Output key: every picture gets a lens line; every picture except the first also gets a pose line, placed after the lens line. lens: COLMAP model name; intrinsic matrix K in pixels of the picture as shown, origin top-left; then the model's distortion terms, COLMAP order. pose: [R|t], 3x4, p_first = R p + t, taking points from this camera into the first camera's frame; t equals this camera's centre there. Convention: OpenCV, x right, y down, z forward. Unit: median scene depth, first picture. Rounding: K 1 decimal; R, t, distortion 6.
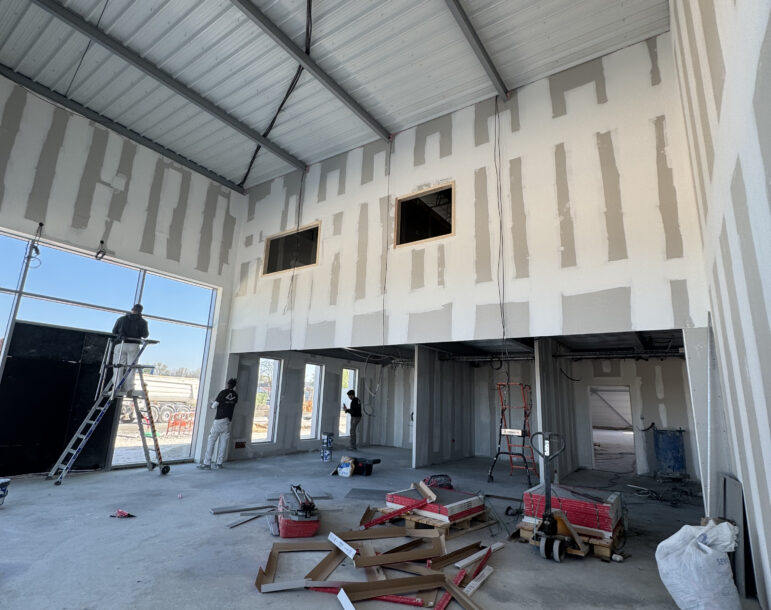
lens RADIAL K [[408.8, 0, 385.5], [0, 408.8, 305.0], [0, 0, 1]] dist [-0.001294, 0.000083]
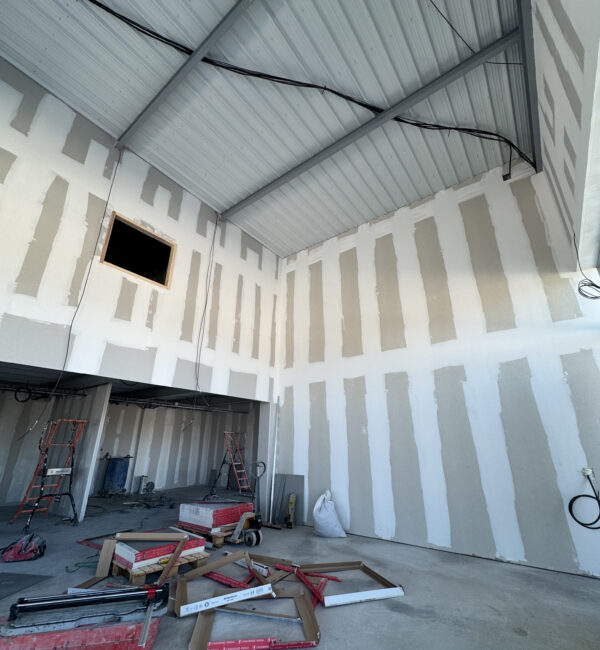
lens RADIAL K [[318.9, 0, 300.0], [0, 318.9, 325.0], [0, 0, 1]] dist [-0.000592, 0.000029]
pose [[0.042220, 0.317140, 0.947438, -0.624687], [-0.234353, 0.924971, -0.299176, 0.099307], [-0.971234, -0.209404, 0.113375, 0.530953]]
